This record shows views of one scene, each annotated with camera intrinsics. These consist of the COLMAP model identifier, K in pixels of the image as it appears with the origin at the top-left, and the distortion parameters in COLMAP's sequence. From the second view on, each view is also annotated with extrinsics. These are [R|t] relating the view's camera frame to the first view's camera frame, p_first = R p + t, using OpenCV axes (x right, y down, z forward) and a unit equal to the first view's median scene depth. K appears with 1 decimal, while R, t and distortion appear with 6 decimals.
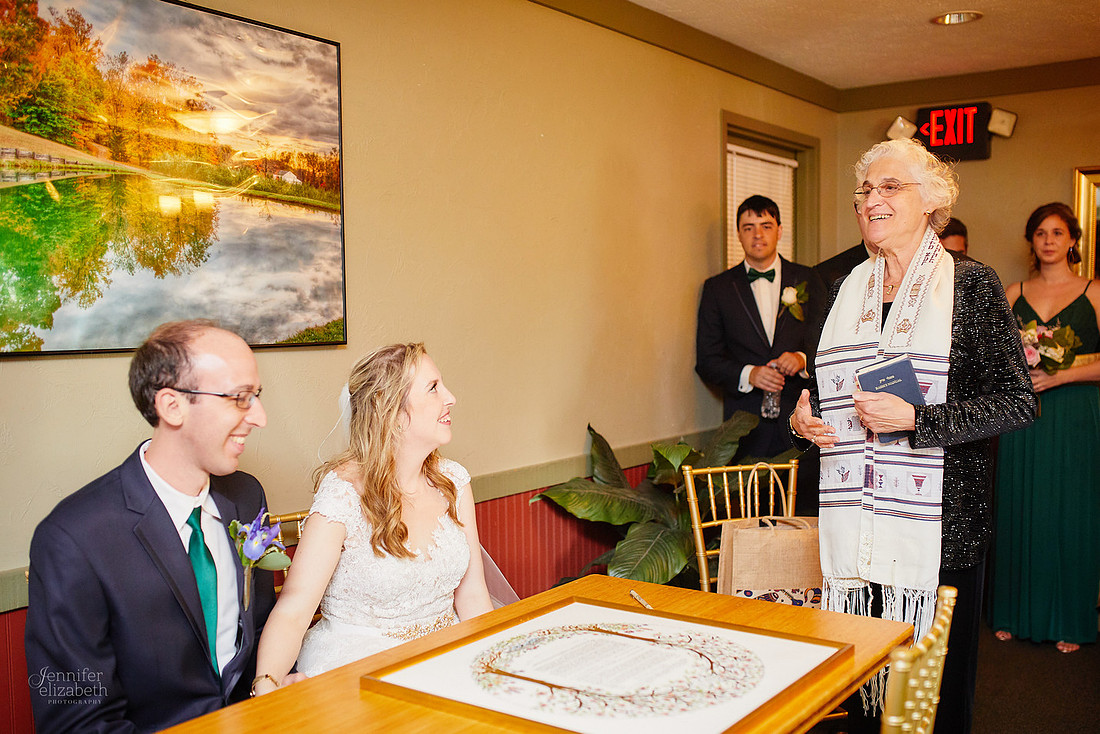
lens RADIAL K [[1254.0, 0, 551.6], [0, 1254.0, 313.3], [0, 0, 1]] dist [-0.078069, 0.177657]
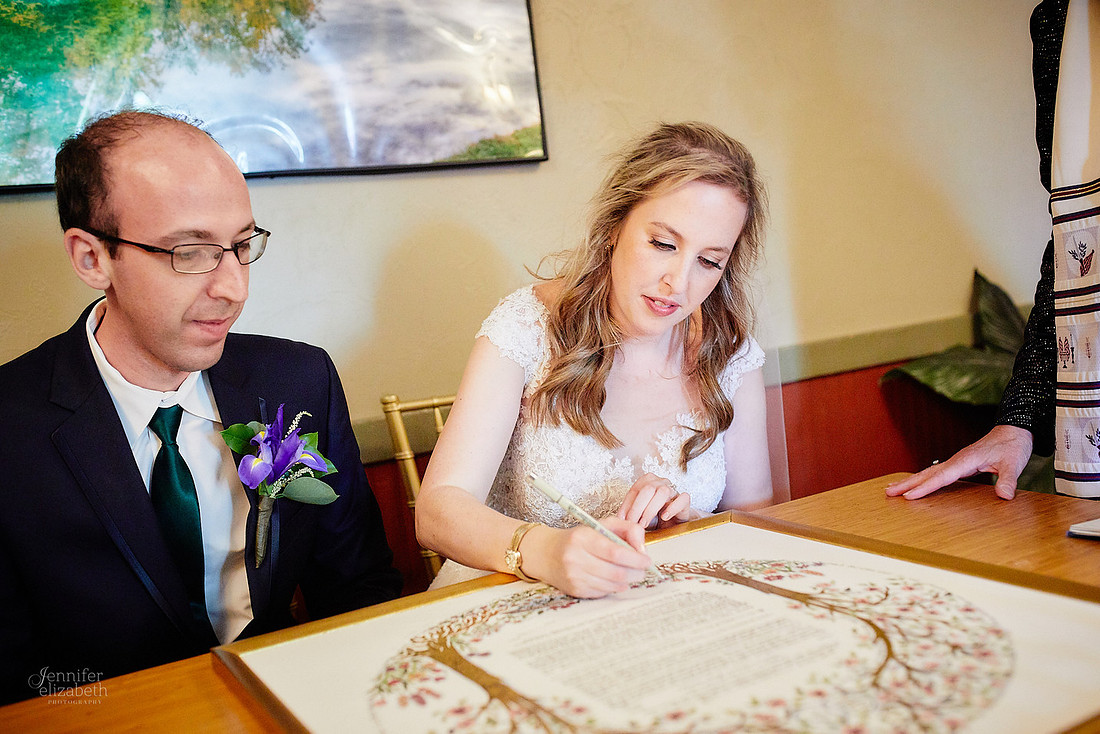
lens RADIAL K [[1254.0, 0, 551.6], [0, 1254.0, 313.3], [0, 0, 1]] dist [-0.078069, 0.177657]
pose [[0.910749, -0.058637, -0.408776, 0.154738], [0.083887, 0.995499, 0.044099, 0.100127], [0.404350, -0.074454, 0.911569, 0.428173]]
